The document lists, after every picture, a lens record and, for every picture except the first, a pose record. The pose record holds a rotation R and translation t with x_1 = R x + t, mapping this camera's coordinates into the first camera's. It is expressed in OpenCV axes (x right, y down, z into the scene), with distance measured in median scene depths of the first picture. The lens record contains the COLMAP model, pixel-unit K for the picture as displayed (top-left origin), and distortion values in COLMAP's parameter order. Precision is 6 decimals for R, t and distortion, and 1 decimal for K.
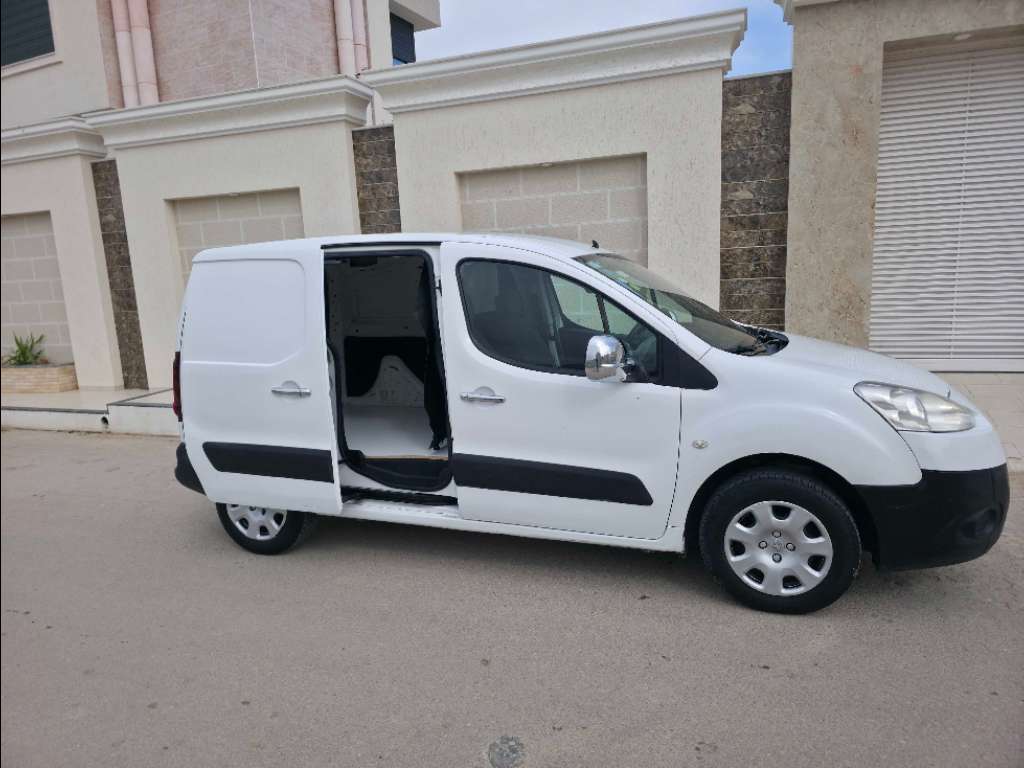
lens RADIAL K [[665.3, 0, 529.7], [0, 665.3, 383.7], [0, 0, 1]] dist [0.029917, -0.028219]
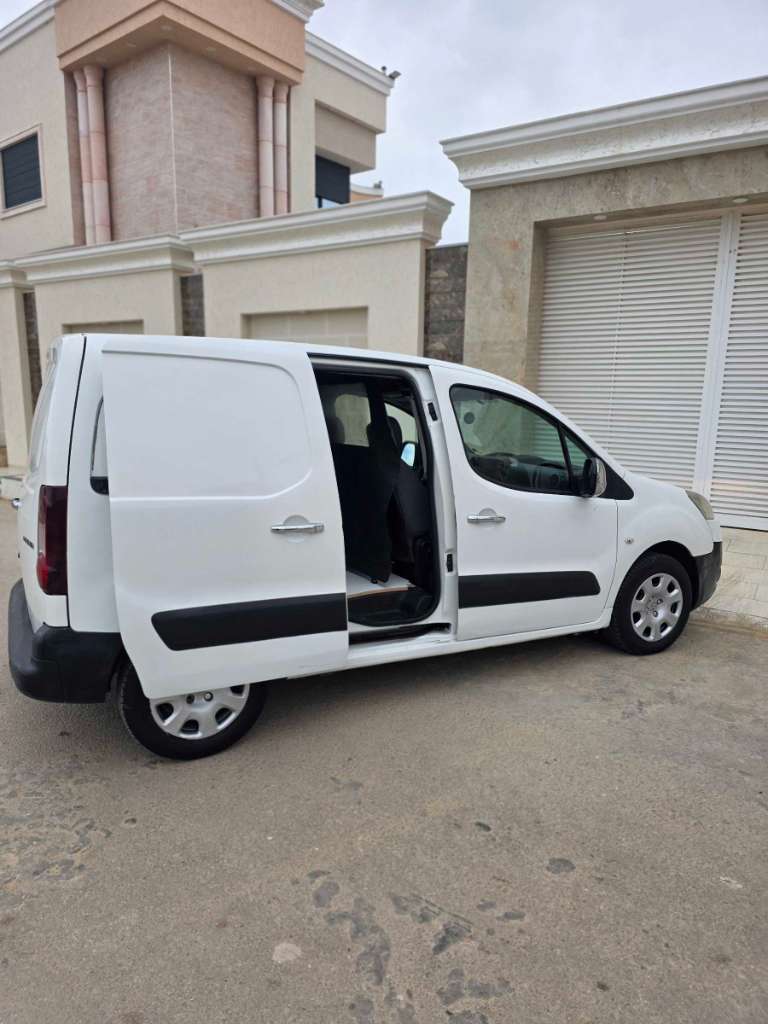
lens RADIAL K [[665.3, 0, 389.6], [0, 665.3, 519.6], [0, 0, 1]] dist [0.029917, -0.028219]
pose [[0.969662, 0.108135, -0.219231, 0.518553], [-0.104465, 0.994126, 0.028300, -0.004628], [0.221004, -0.004539, 0.975262, -0.159020]]
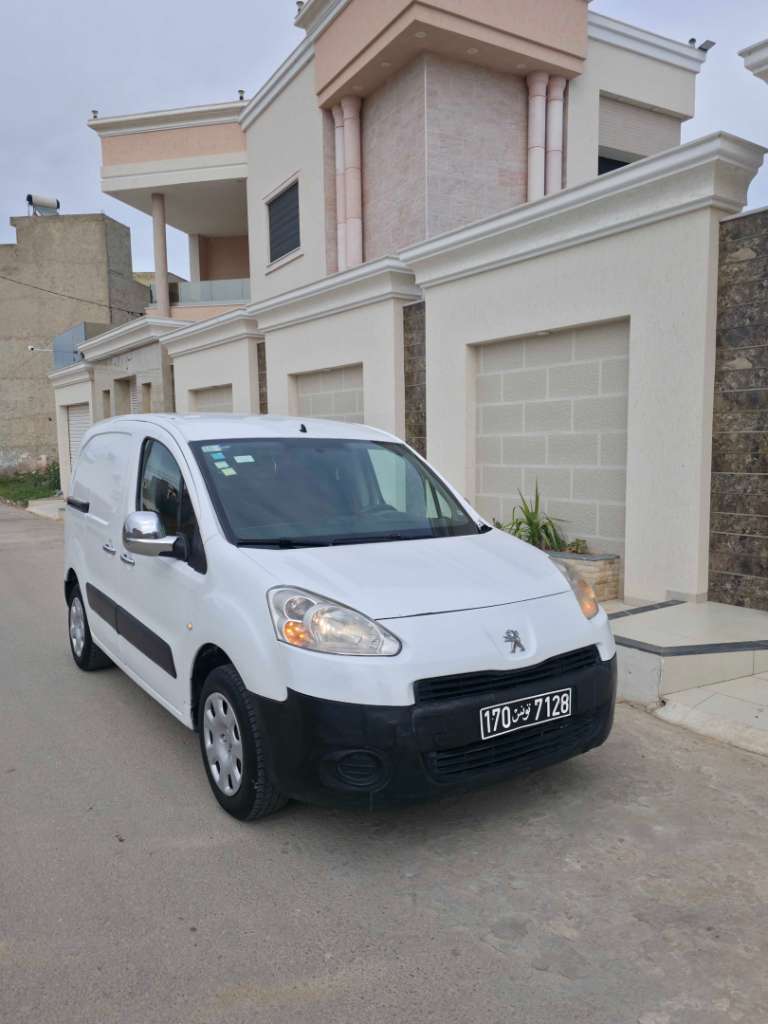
lens RADIAL K [[750.5, 0, 416.1], [0, 750.5, 531.0], [0, 0, 1]] dist [0.035880, -0.020440]
pose [[0.823228, 0.106047, -0.557719, 0.511859], [-0.128945, 0.991650, -0.001775, -0.043306], [0.552874, 0.073376, 0.830028, 0.088846]]
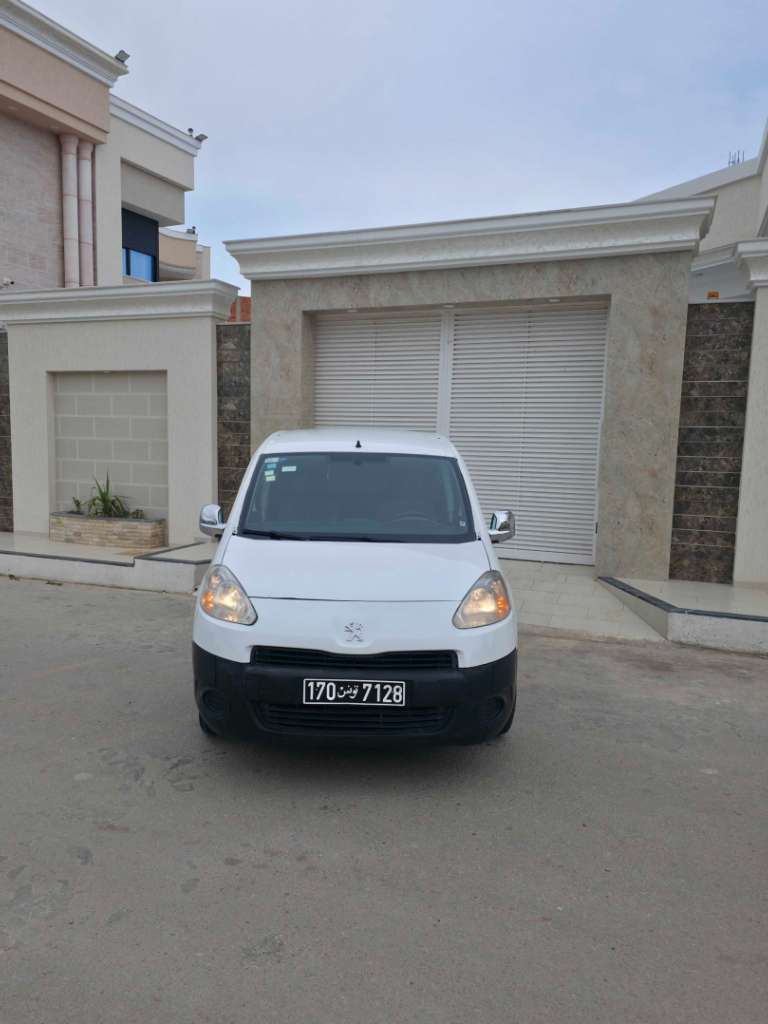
lens RADIAL K [[705.8, 0, 353.0], [0, 705.8, 520.8], [0, 0, 1]] dist [0.052460, -0.039416]
pose [[0.996400, 0.076526, -0.036469, 0.632176], [-0.078598, 0.995144, -0.059248, 0.014842], [0.031758, 0.061901, 0.997577, -0.413738]]
